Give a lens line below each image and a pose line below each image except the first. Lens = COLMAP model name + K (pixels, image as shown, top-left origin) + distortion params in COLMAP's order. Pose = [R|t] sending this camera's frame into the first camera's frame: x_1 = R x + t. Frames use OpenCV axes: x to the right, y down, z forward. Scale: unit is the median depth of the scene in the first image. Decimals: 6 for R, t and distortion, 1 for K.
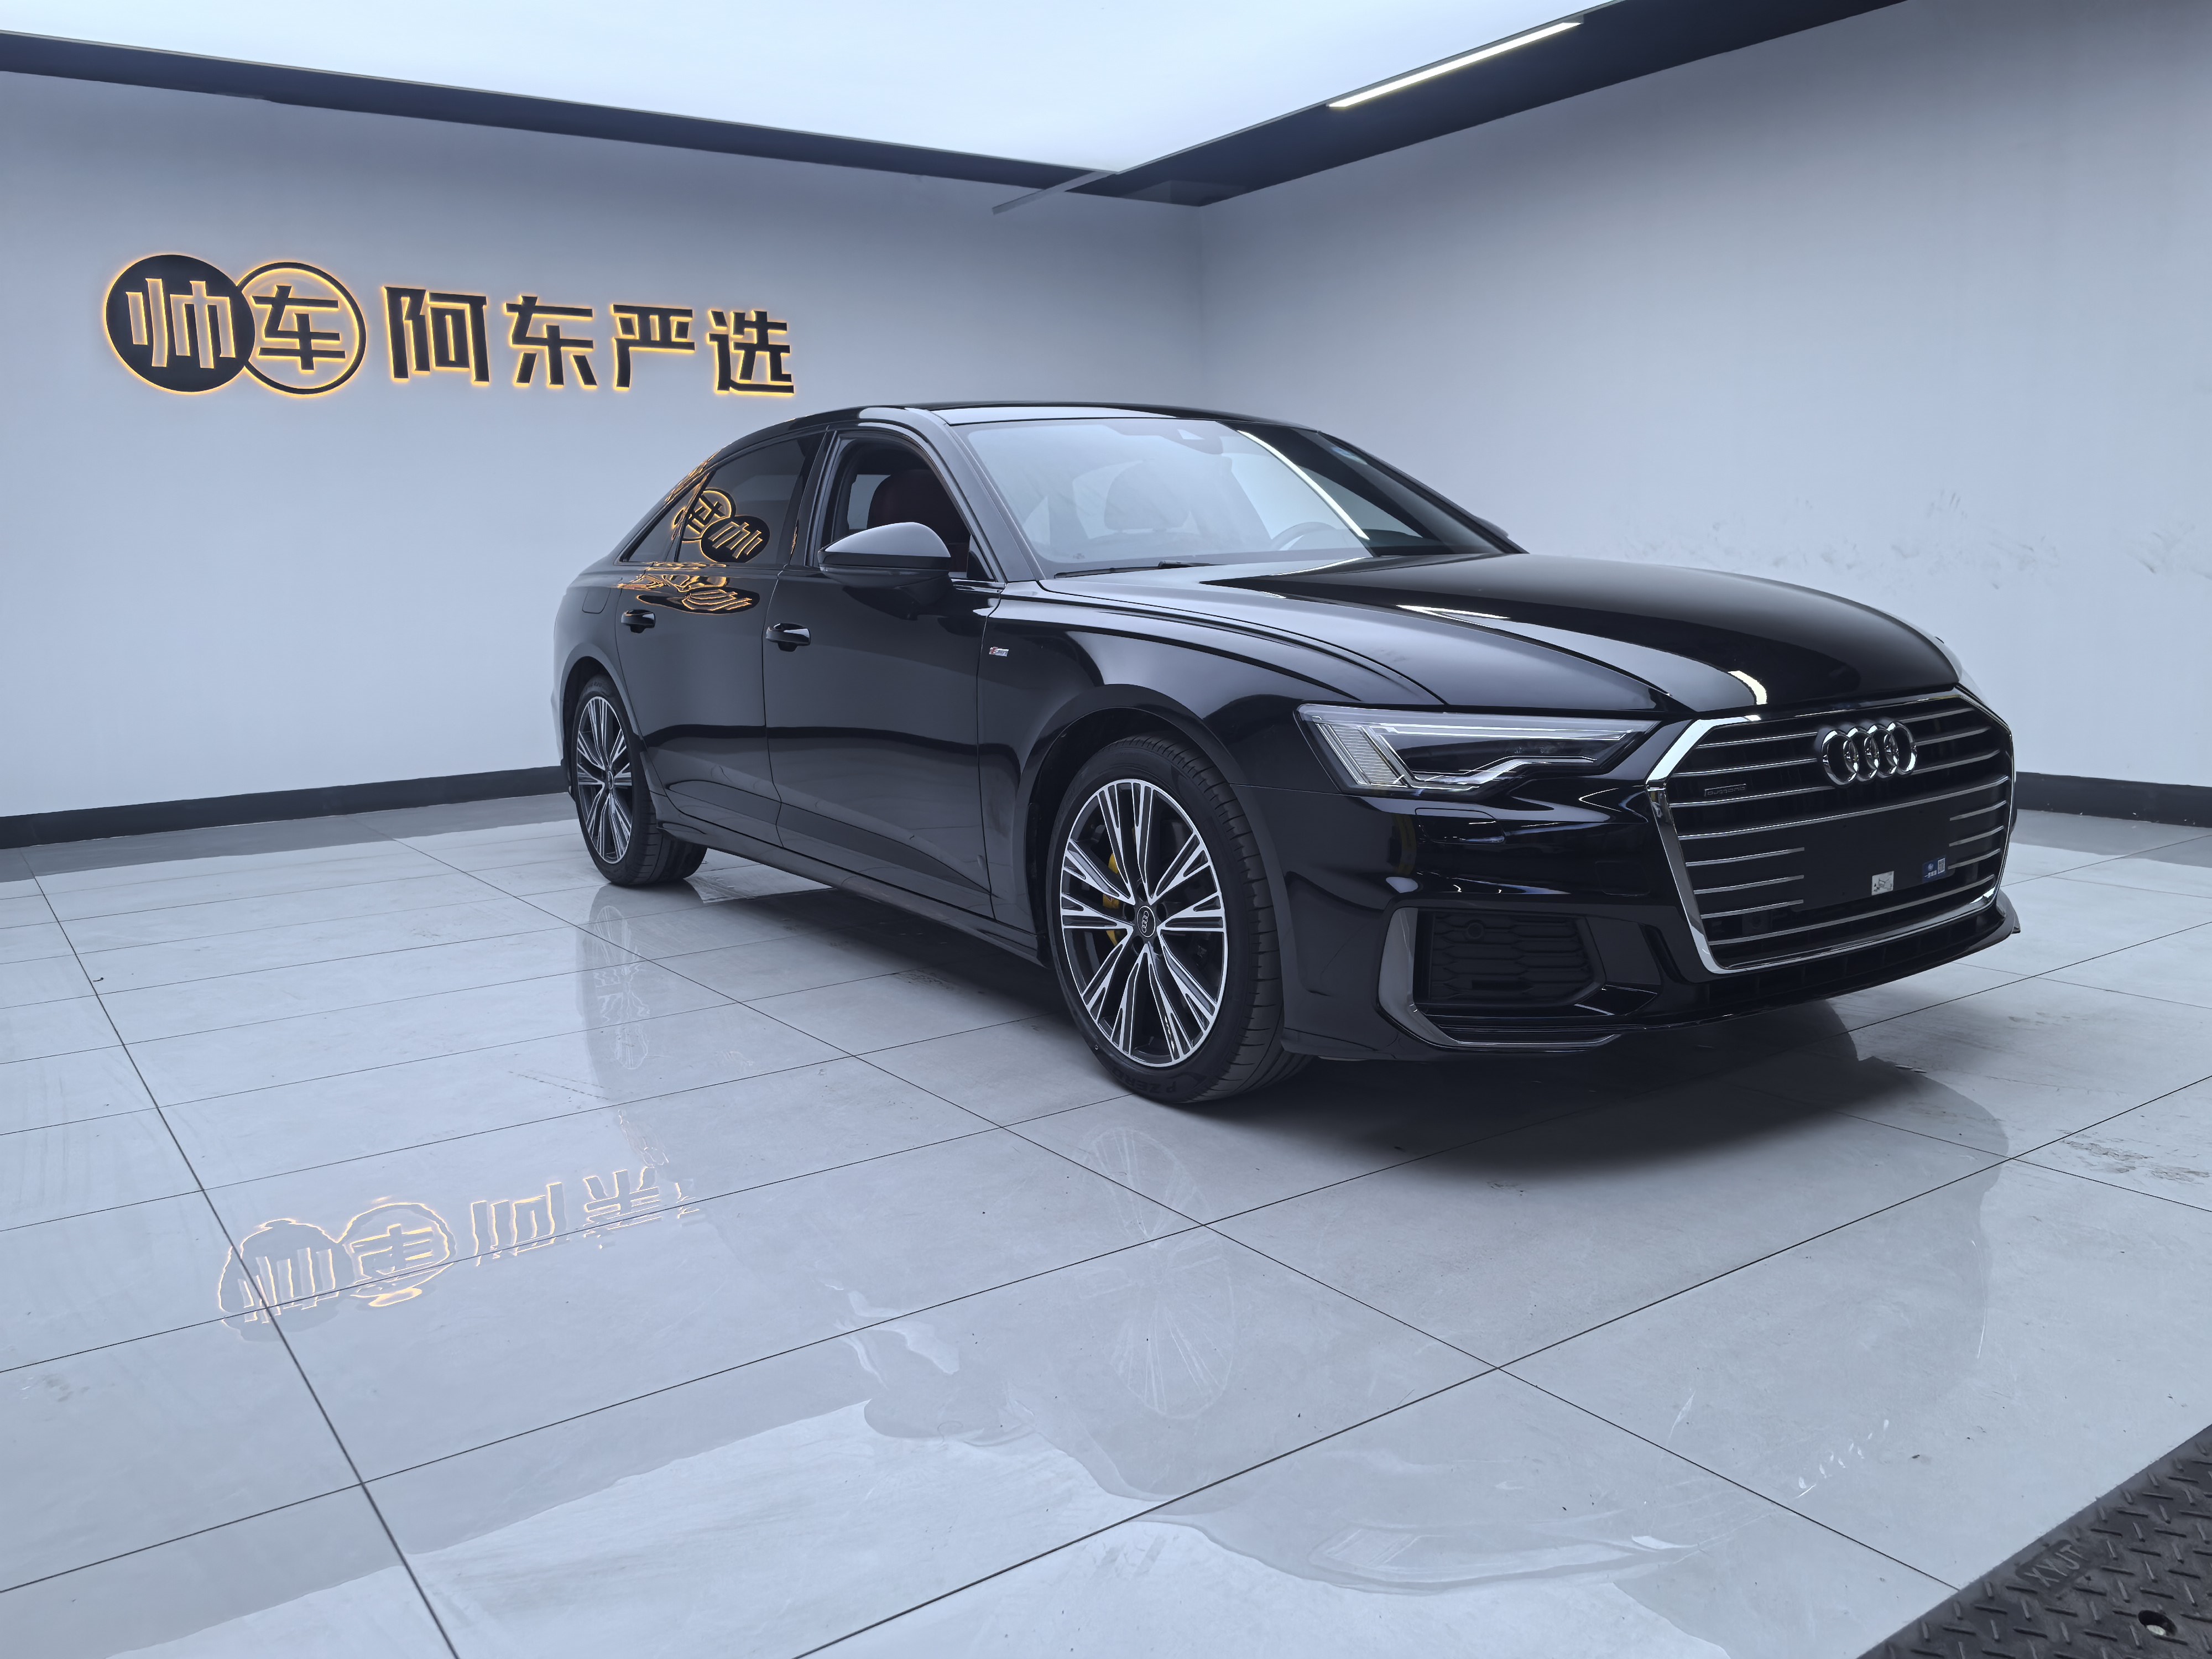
lens RADIAL K [[1739.8, 0, 1132.4], [0, 1739.8, 830.4], [0, 0, 1]] dist [0.090160, -0.154894]
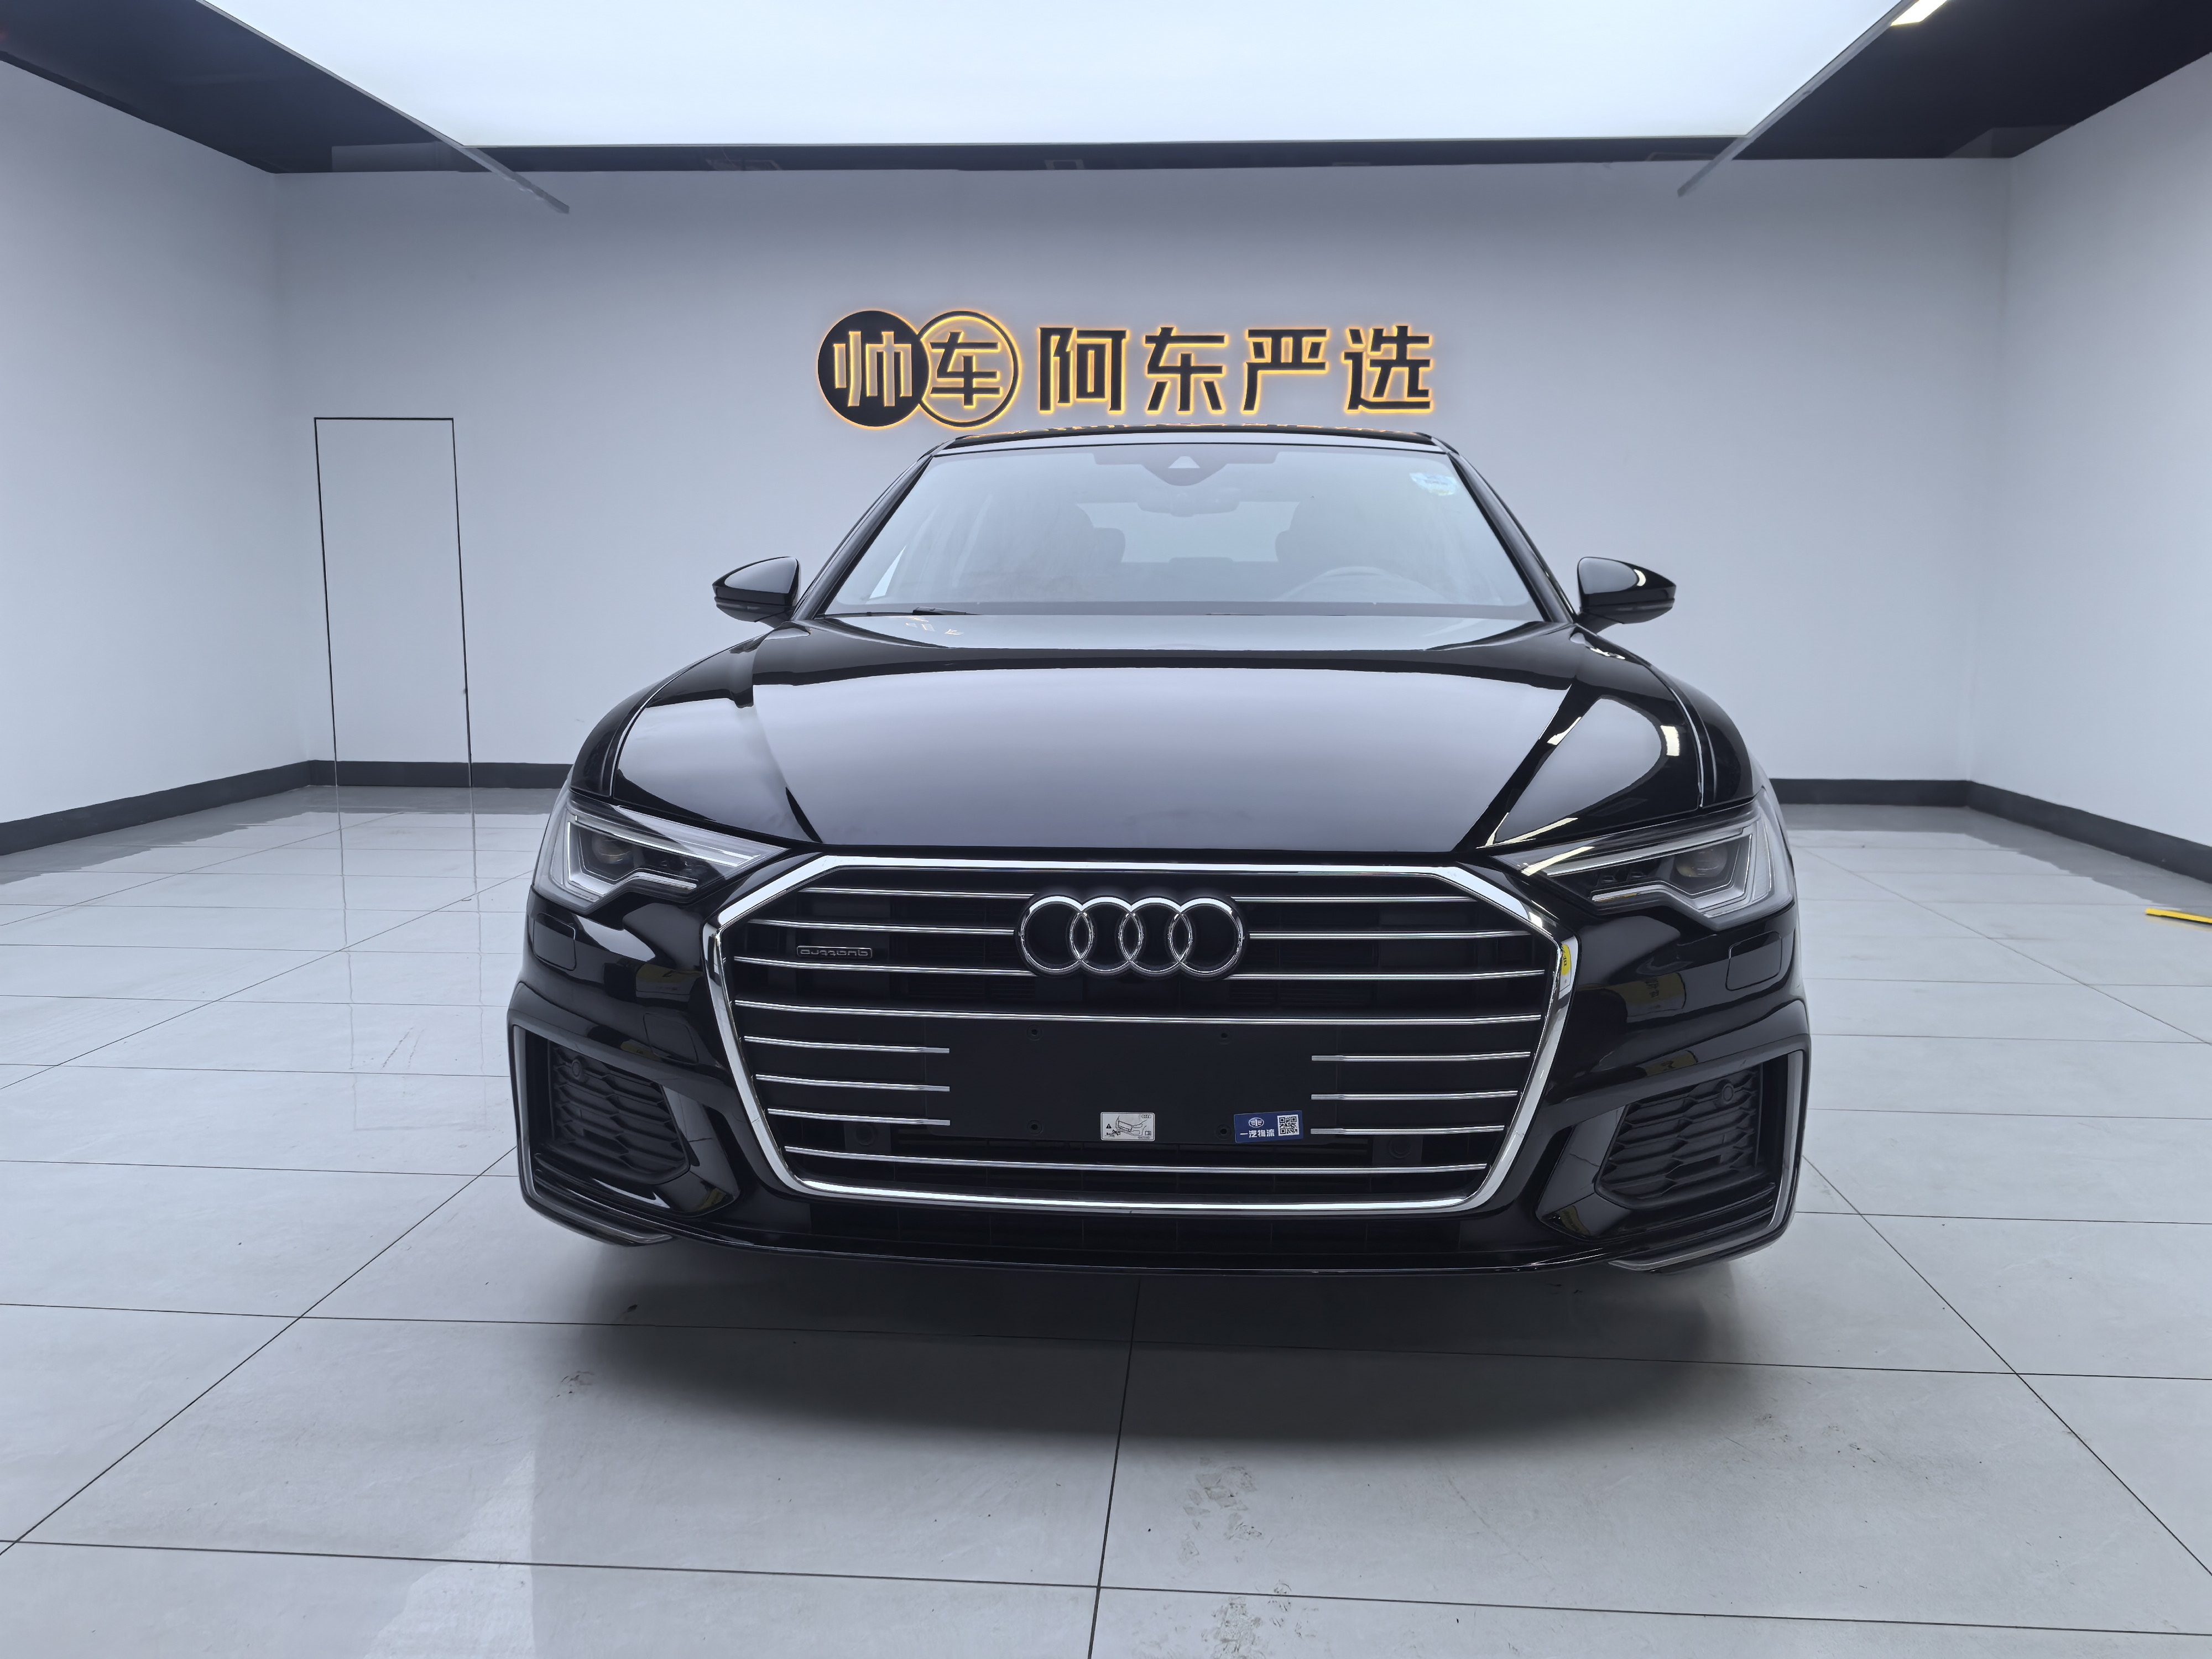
lens RADIAL K [[1739.8, 0, 1132.4], [0, 1739.8, 830.4], [0, 0, 1]] dist [0.090160, -0.154894]
pose [[0.769213, 0.124414, -0.626764, 0.342923], [-0.126721, 0.991082, 0.041210, -0.046269], [0.626302, 0.047725, 0.778119, 0.189143]]
